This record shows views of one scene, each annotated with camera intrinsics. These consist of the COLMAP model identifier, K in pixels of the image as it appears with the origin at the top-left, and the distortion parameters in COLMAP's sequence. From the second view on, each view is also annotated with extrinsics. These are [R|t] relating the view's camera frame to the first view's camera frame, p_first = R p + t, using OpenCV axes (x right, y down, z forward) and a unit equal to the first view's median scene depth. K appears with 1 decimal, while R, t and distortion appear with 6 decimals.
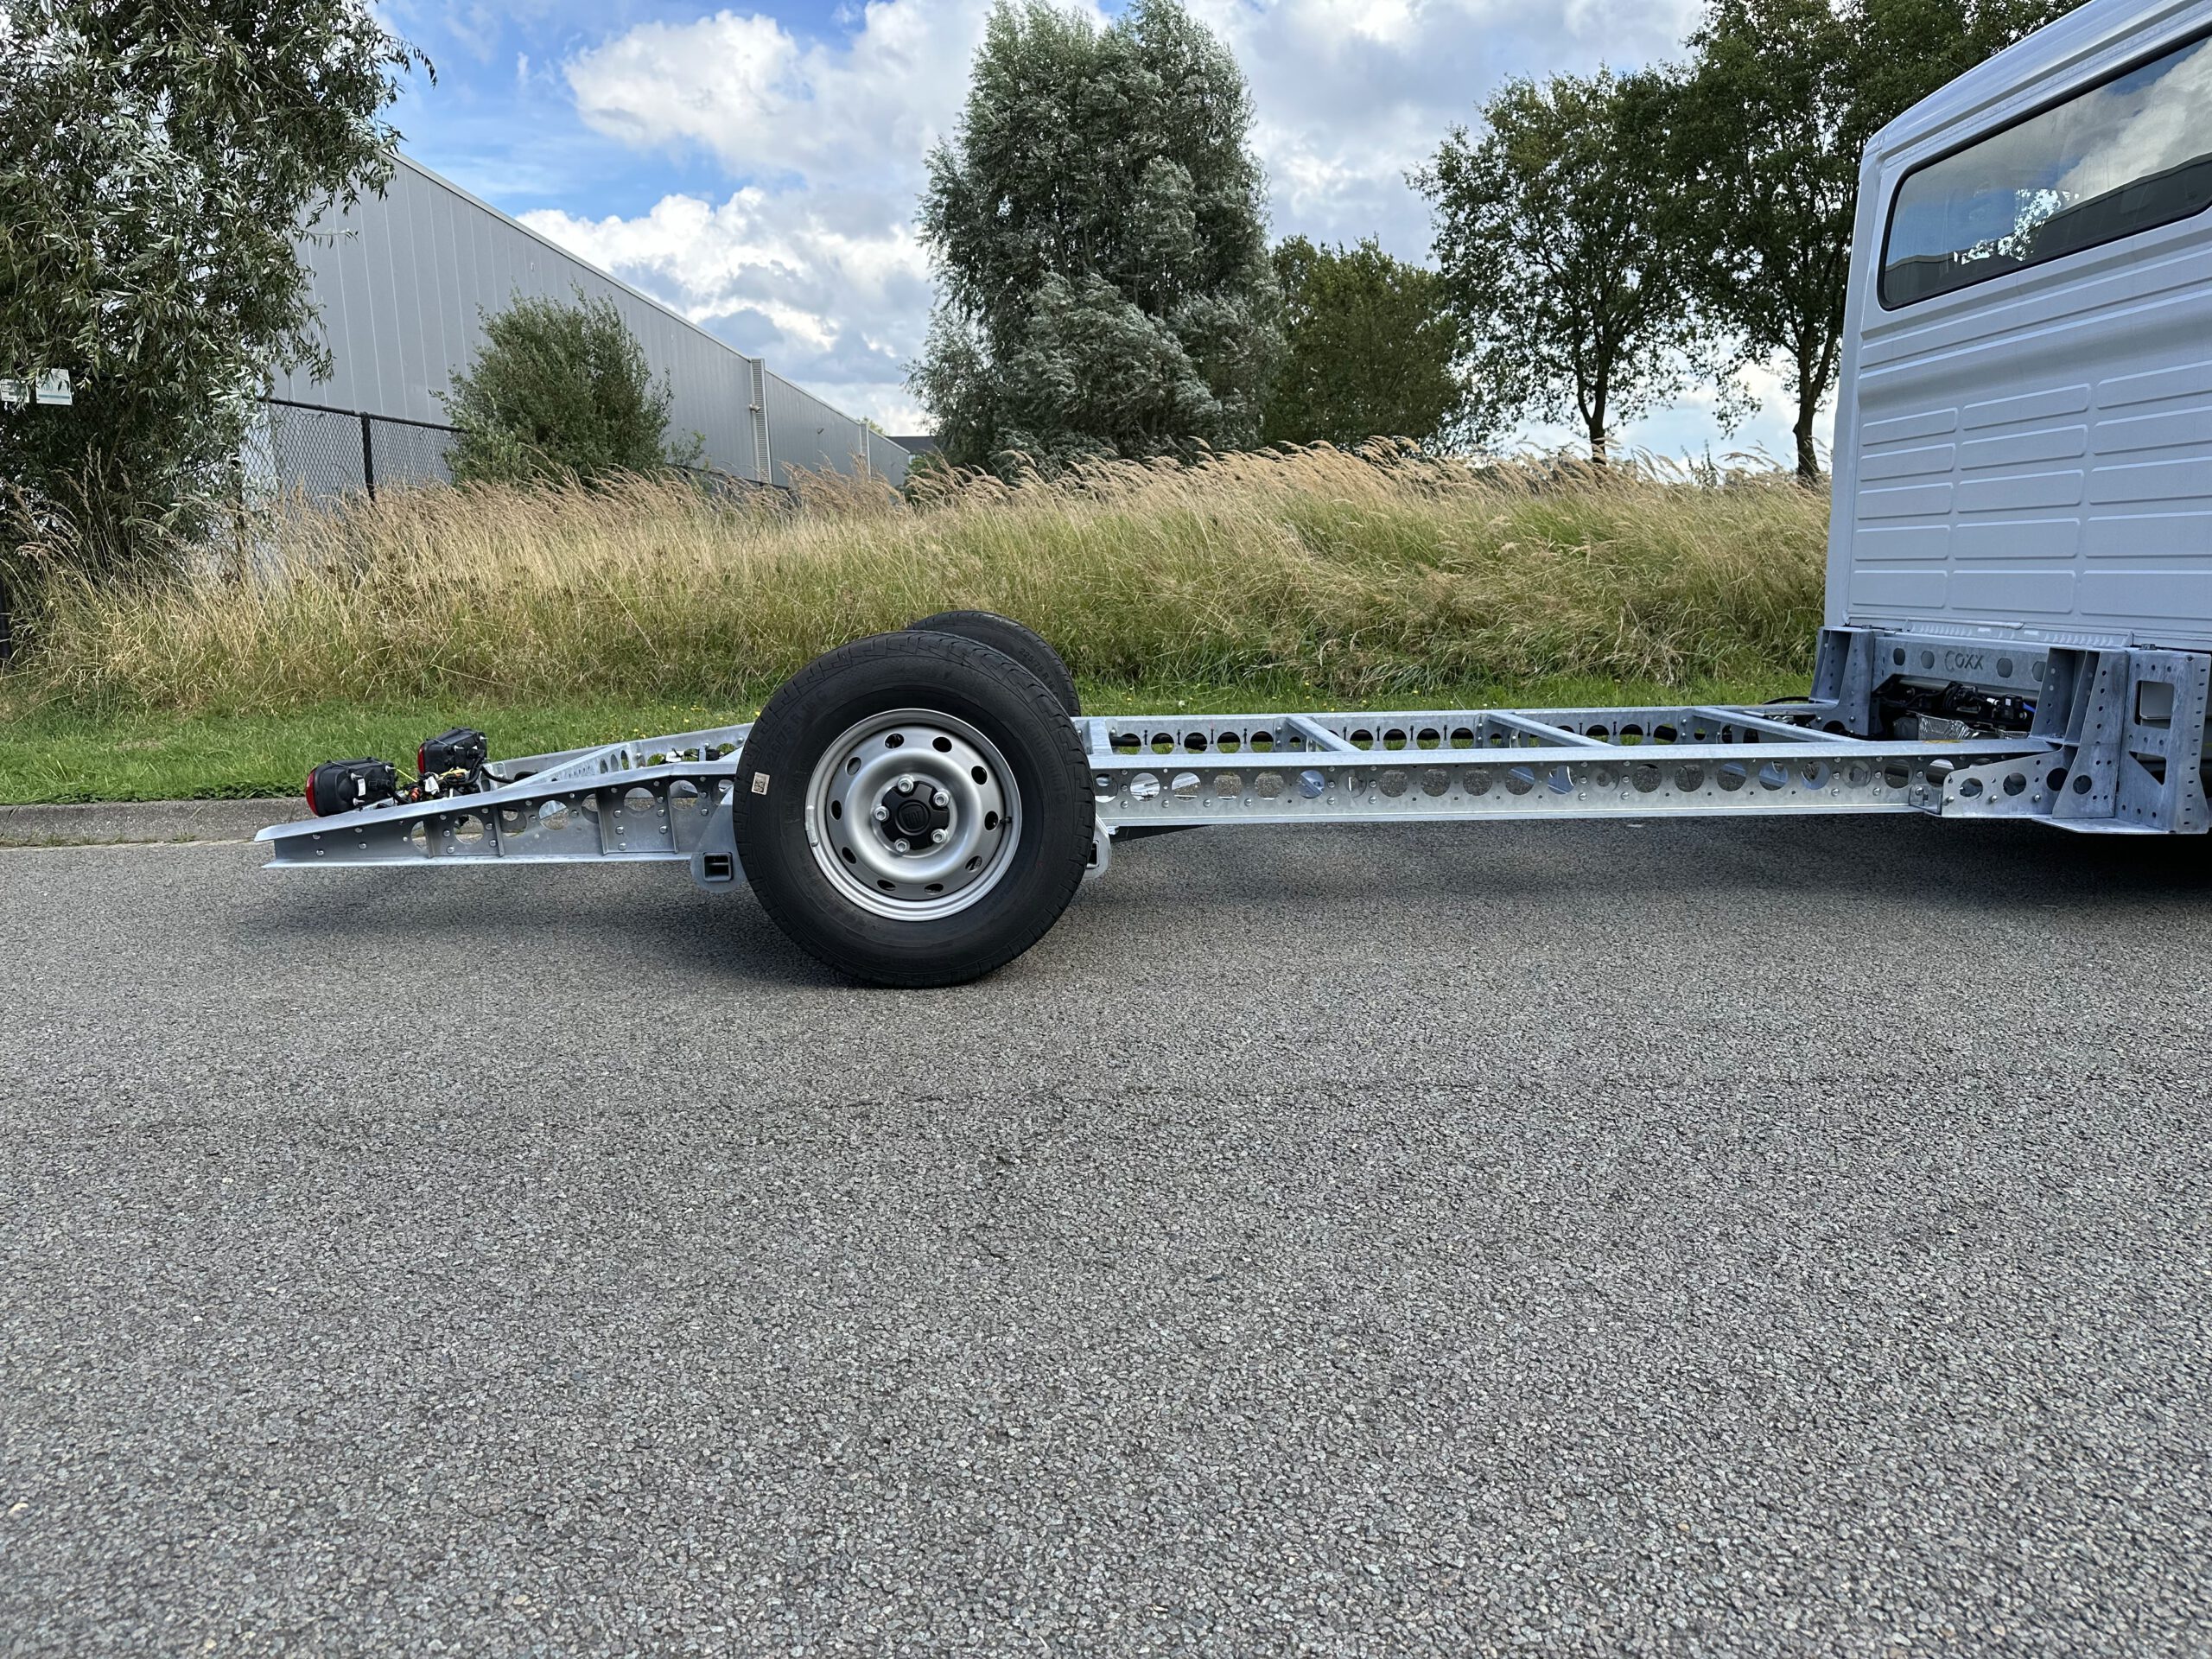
lens RADIAL K [[1526.7, 0, 1108.5], [0, 1526.7, 821.2], [0, 0, 1]] dist [0.121681, -0.190085]
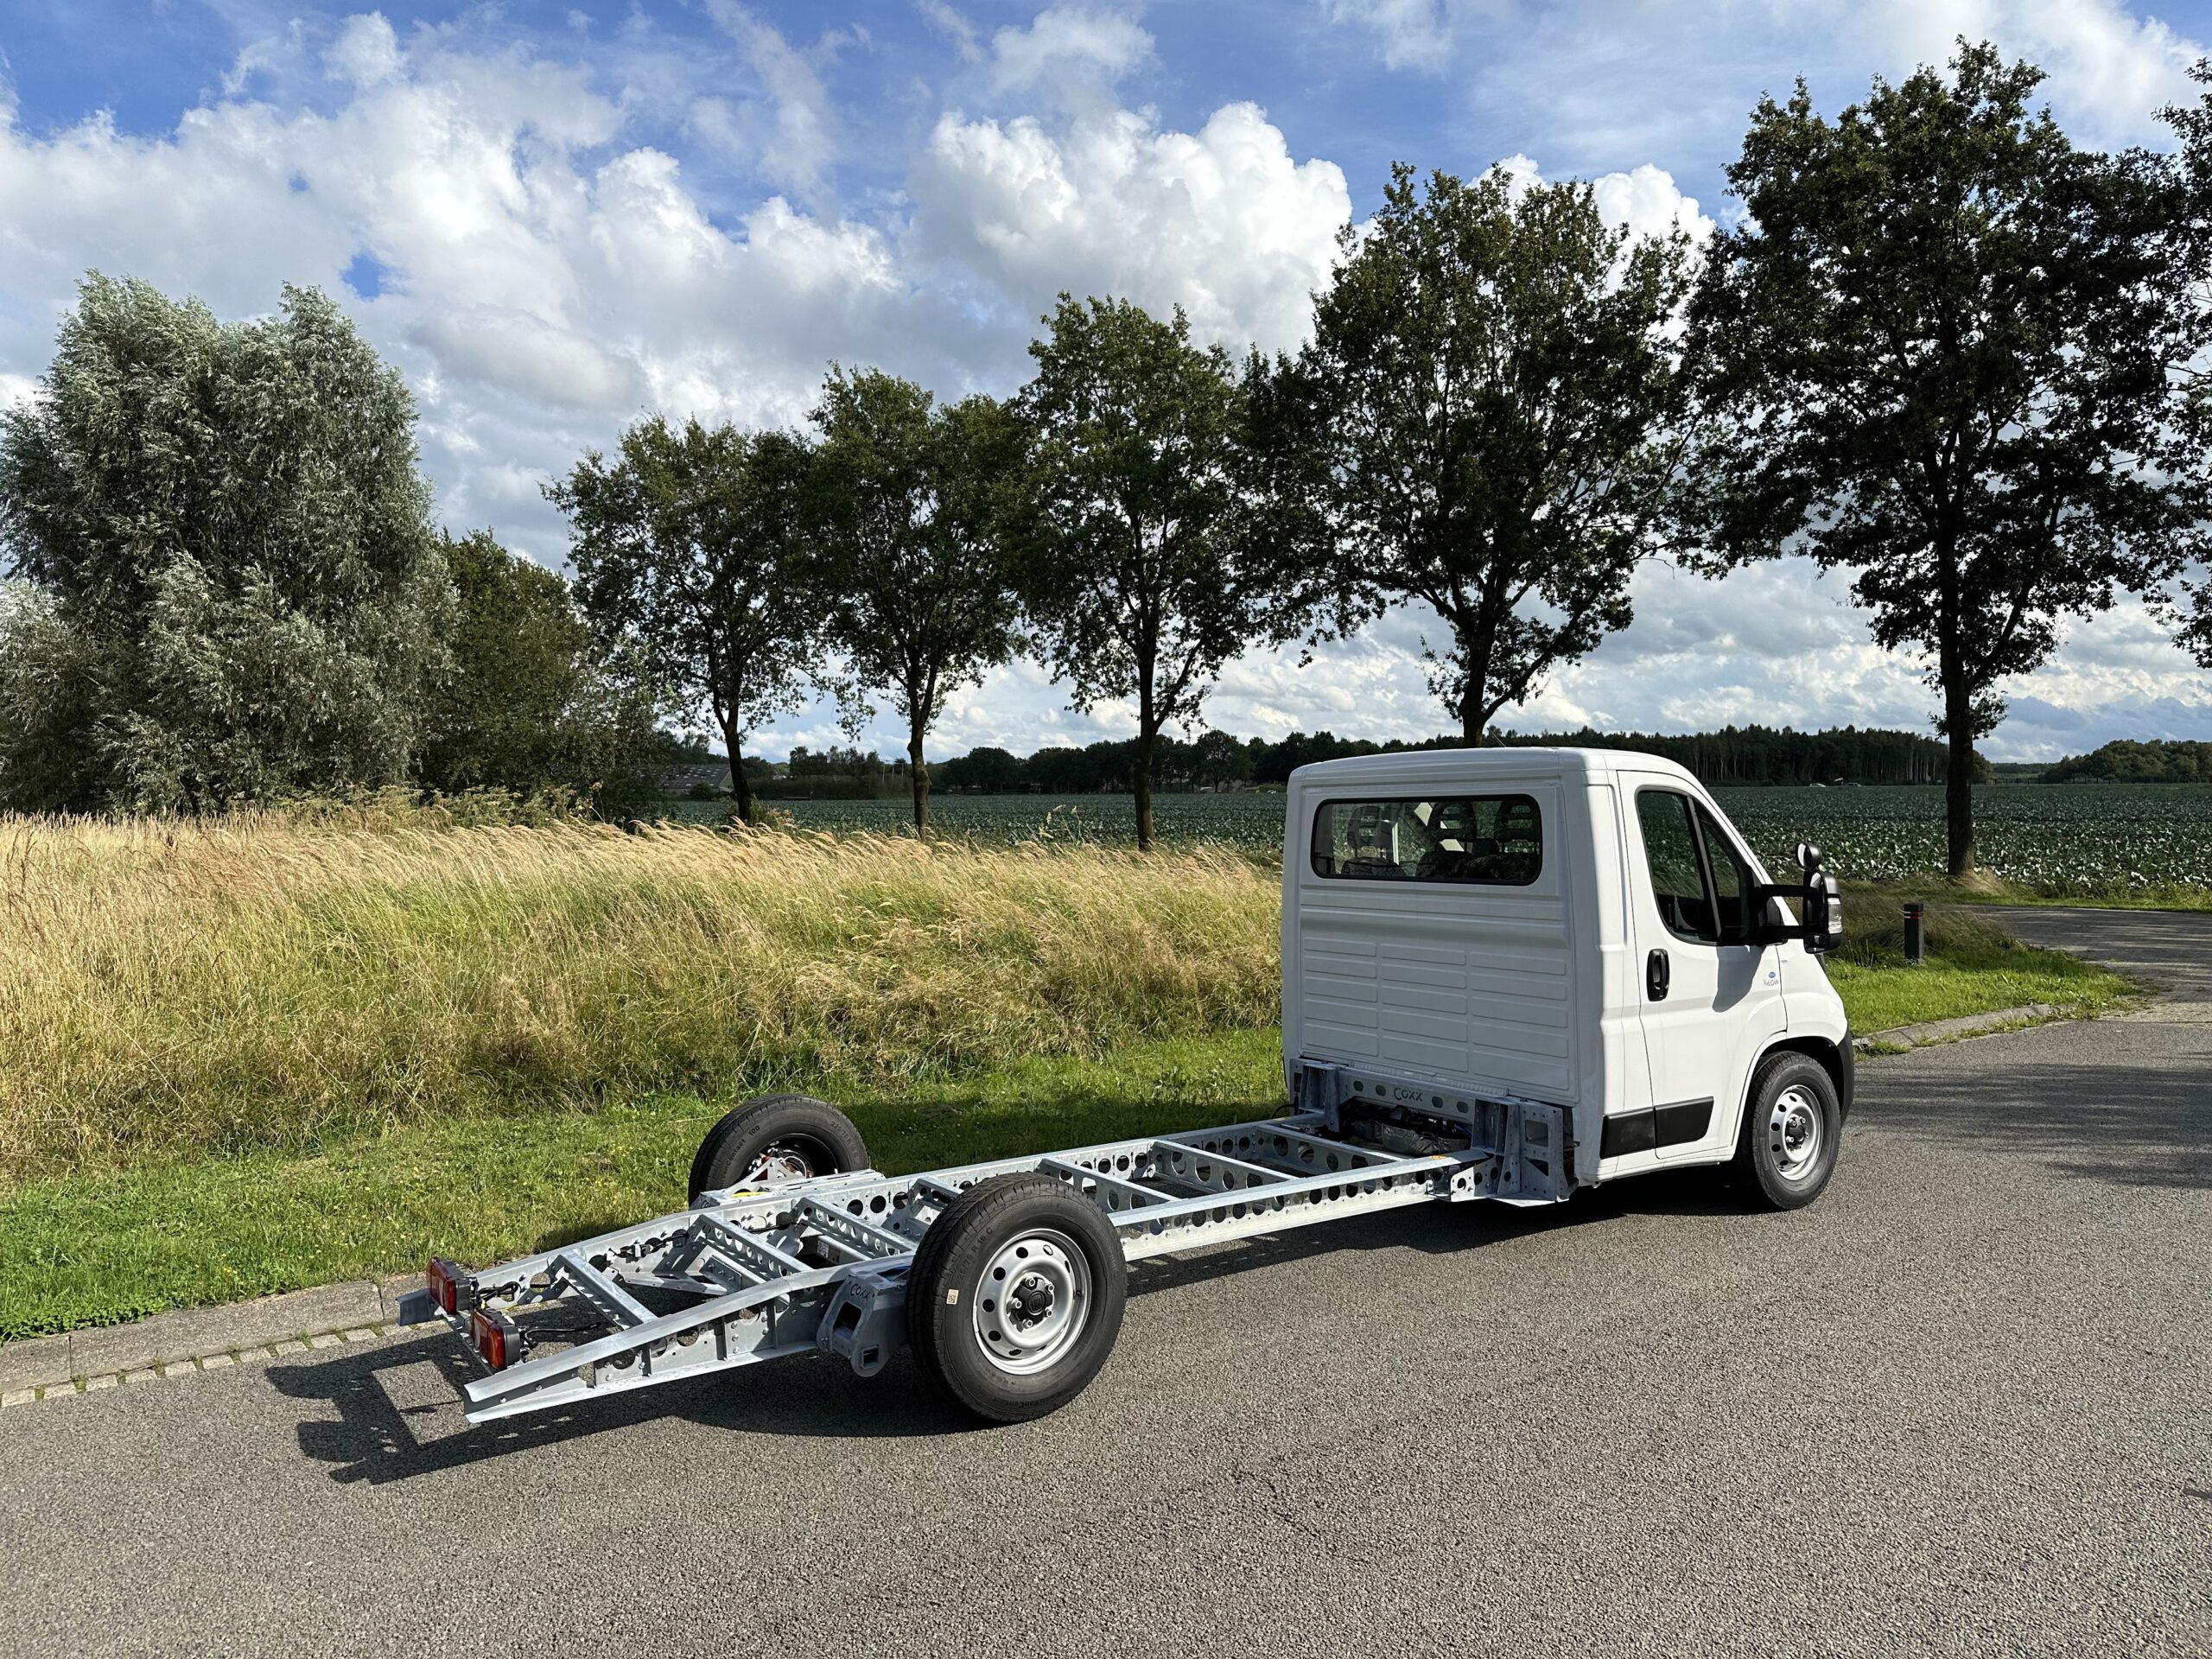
lens RADIAL K [[1526.7, 0, 1108.5], [0, 1526.7, 821.2], [0, 0, 1]] dist [0.121681, -0.190085]
pose [[0.836261, 0.006824, 0.548288, -0.616098], [0.084964, 0.986233, -0.141864, -0.170144], [-0.541708, 0.165220, 0.824169, -0.270063]]
